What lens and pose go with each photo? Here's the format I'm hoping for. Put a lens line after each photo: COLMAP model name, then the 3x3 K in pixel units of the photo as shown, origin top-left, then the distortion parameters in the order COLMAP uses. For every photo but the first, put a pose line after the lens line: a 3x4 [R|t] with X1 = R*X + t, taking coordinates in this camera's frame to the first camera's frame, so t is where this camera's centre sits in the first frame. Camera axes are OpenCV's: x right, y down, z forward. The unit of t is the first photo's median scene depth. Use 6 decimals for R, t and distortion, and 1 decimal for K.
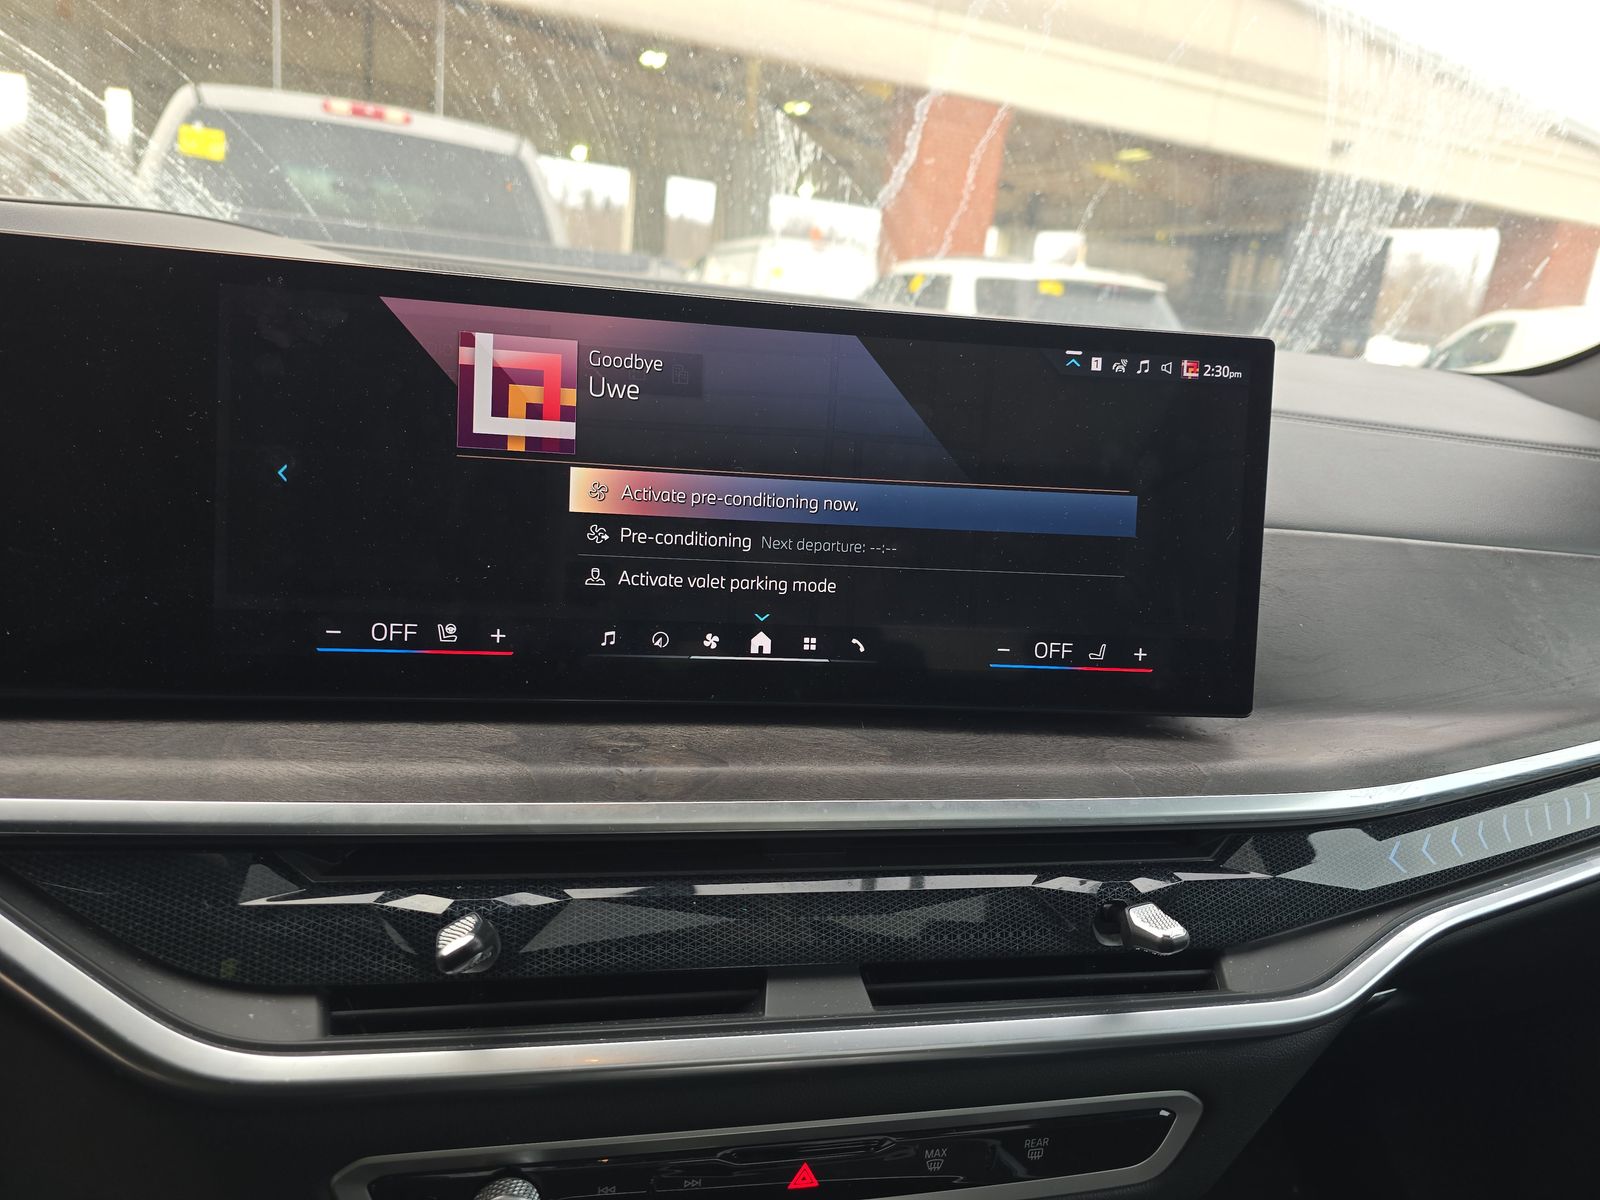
lens RADIAL K [[1092.3, 0, 792.3], [0, 1092.3, 600.4], [0, 0, 1]] dist [0.030459, -0.016556]
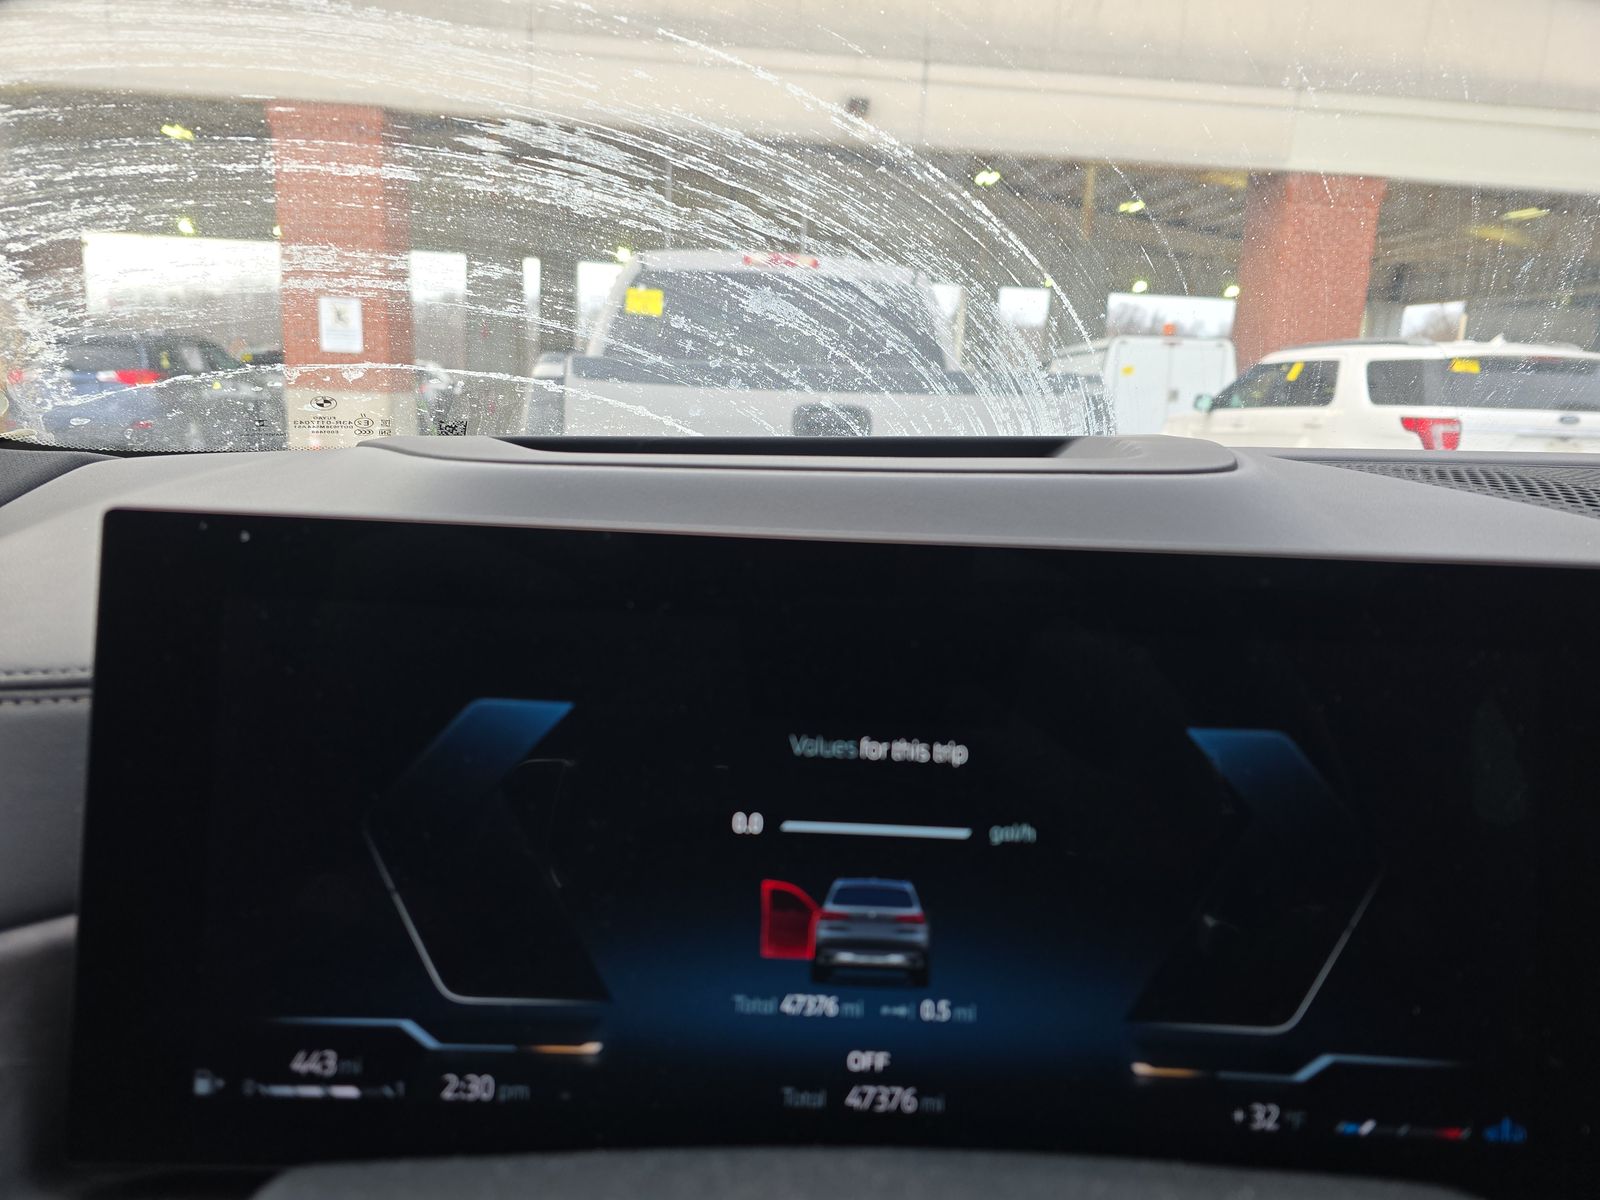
lens RADIAL K [[1092.3, 0, 803.2], [0, 1092.3, 598.2], [0, 0, 1]] dist [0.030459, -0.016556]
pose [[0.960106, -0.013043, -0.279332, -0.858143], [-0.012954, 0.995765, -0.091021, -0.201485], [0.279336, 0.091008, 0.955871, 0.143481]]
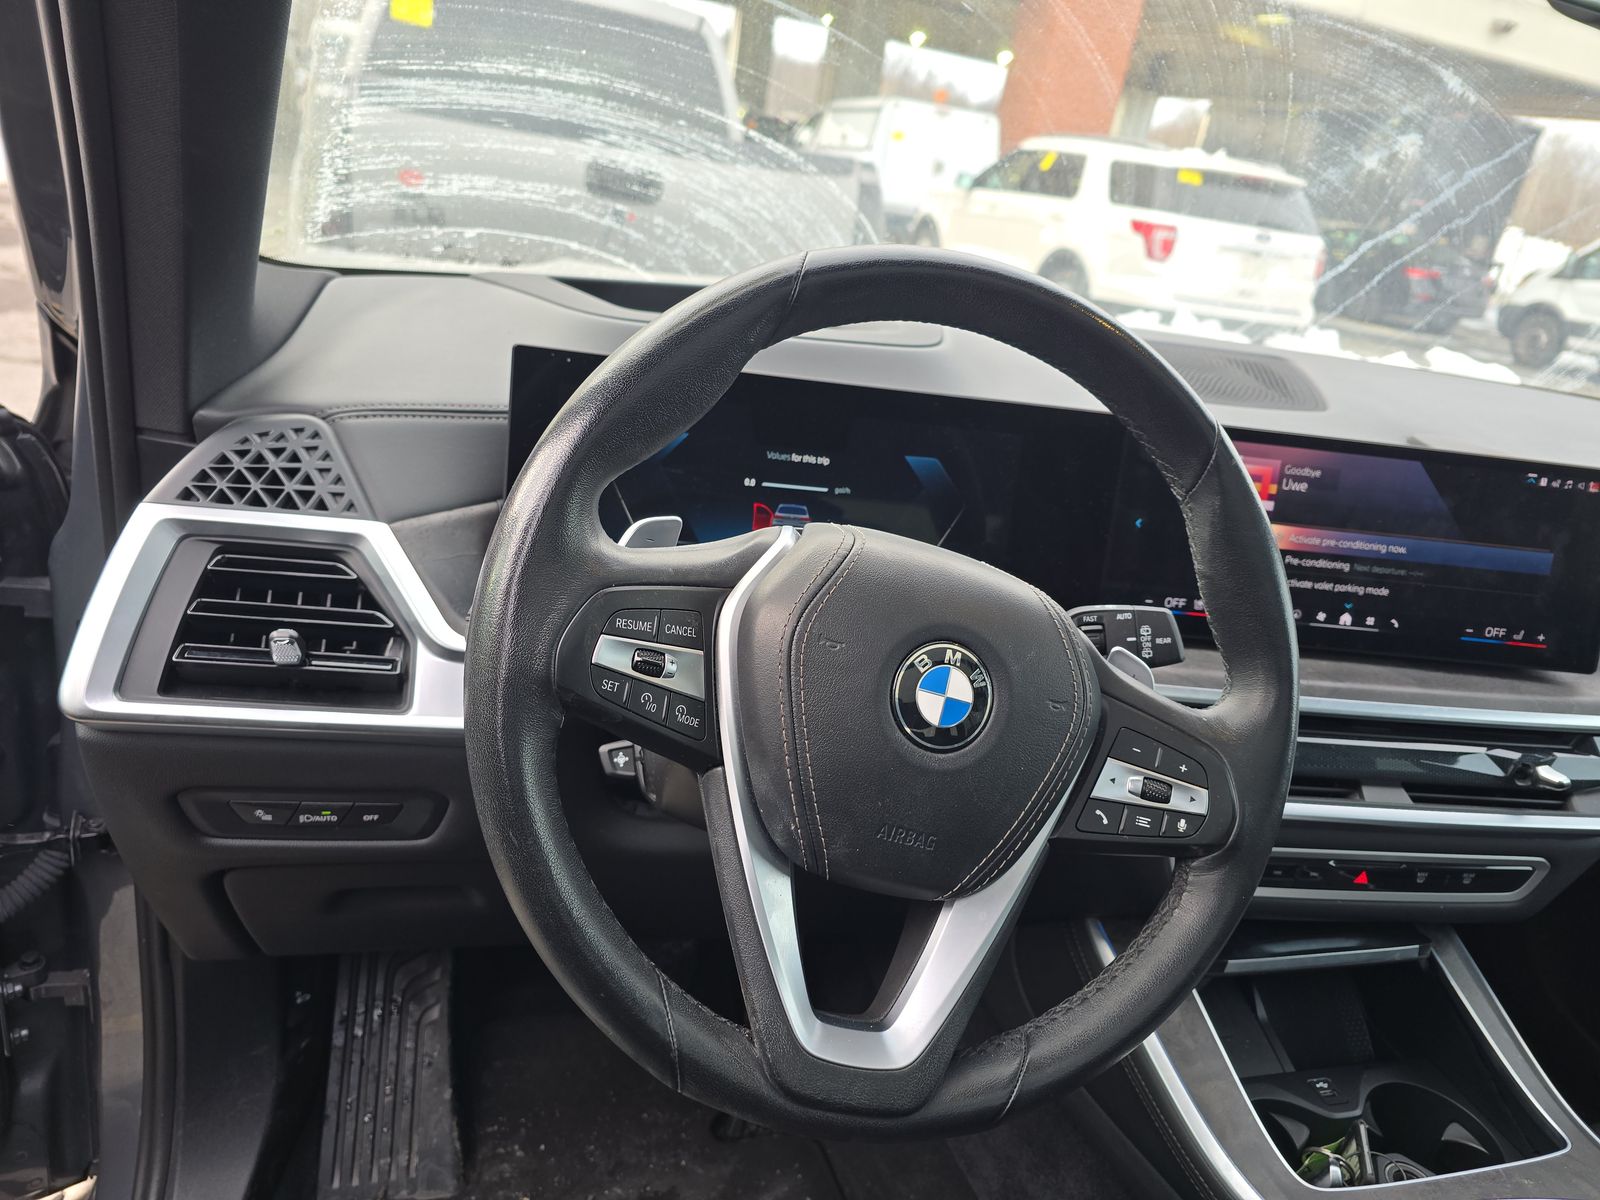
lens RADIAL K [[1092.3, 0, 810.7], [0, 1092.3, 599.9], [0, 0, 1]] dist [0.030459, -0.016556]
pose [[0.996401, 0.075208, -0.039092, -0.889259], [-0.069963, 0.990112, 0.121591, -0.162464], [0.047850, -0.118418, 0.991810, -0.954185]]
